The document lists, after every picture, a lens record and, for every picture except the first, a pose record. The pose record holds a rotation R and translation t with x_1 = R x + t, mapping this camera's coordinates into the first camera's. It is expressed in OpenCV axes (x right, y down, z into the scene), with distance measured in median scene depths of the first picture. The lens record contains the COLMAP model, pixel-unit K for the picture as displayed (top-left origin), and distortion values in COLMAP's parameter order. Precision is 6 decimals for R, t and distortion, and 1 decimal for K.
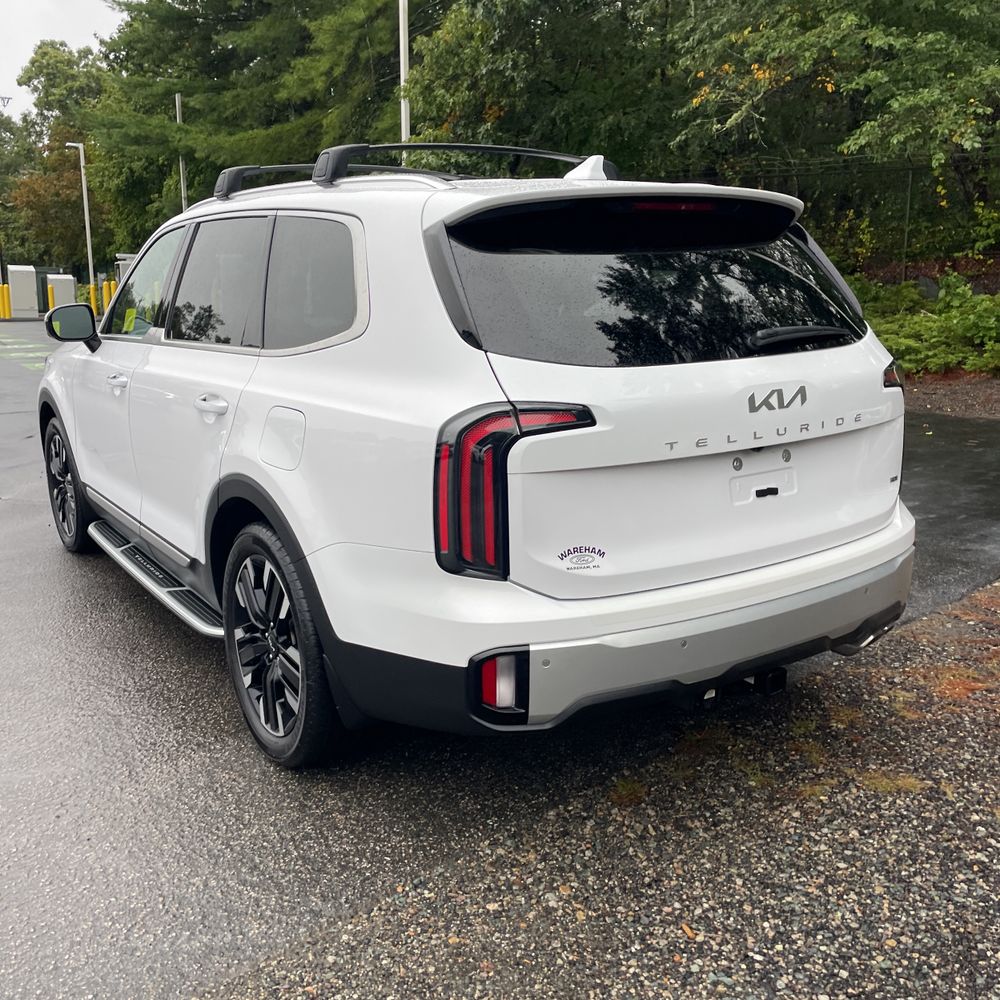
lens RADIAL K [[1018.7, 0, 499.6], [0, 1018.7, 494.0], [0, 0, 1]] dist [0.107423, -0.158405]
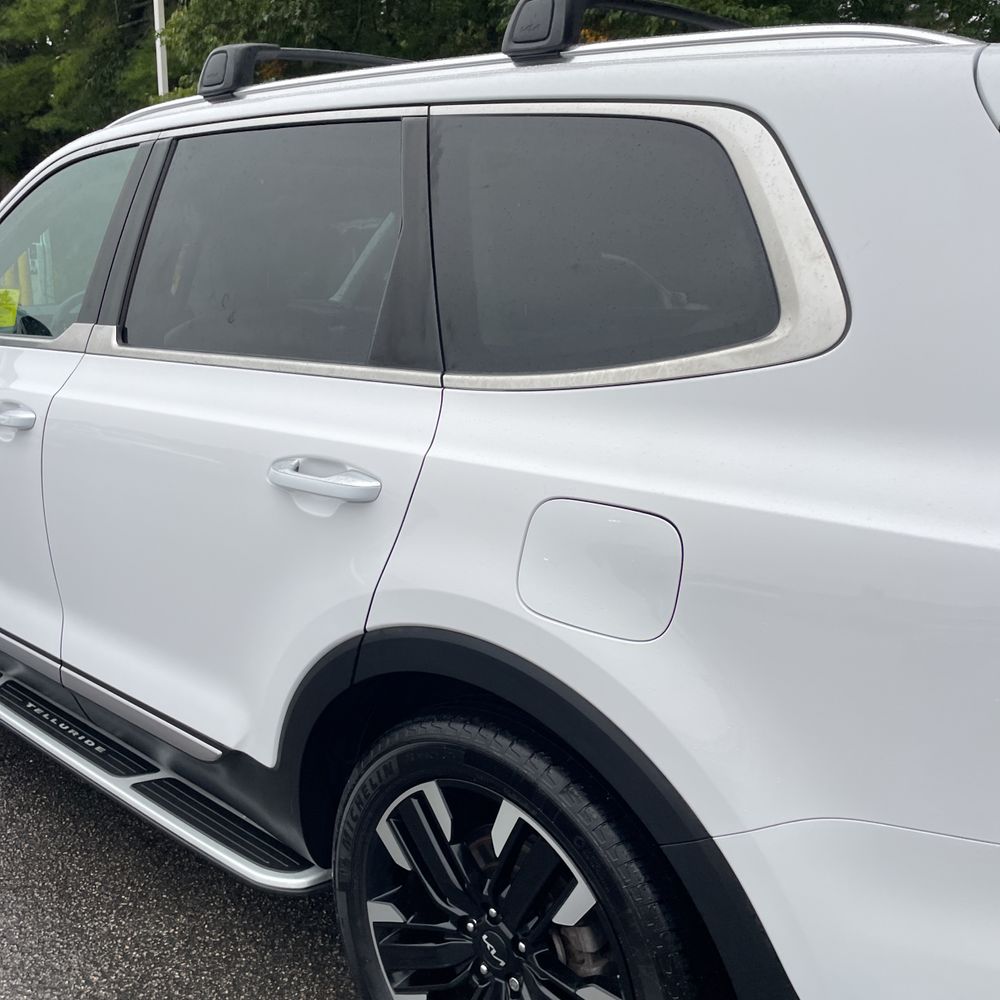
lens RADIAL K [[993.0, 0, 504.2], [0, 993.0, 477.1], [0, 0, 1]] dist [0.103696, -0.129703]
pose [[0.961933, -0.048497, 0.268949, -0.319581], [0.045986, 0.998820, 0.015634, -0.090364], [-0.269389, -0.002671, 0.963028, 0.484475]]
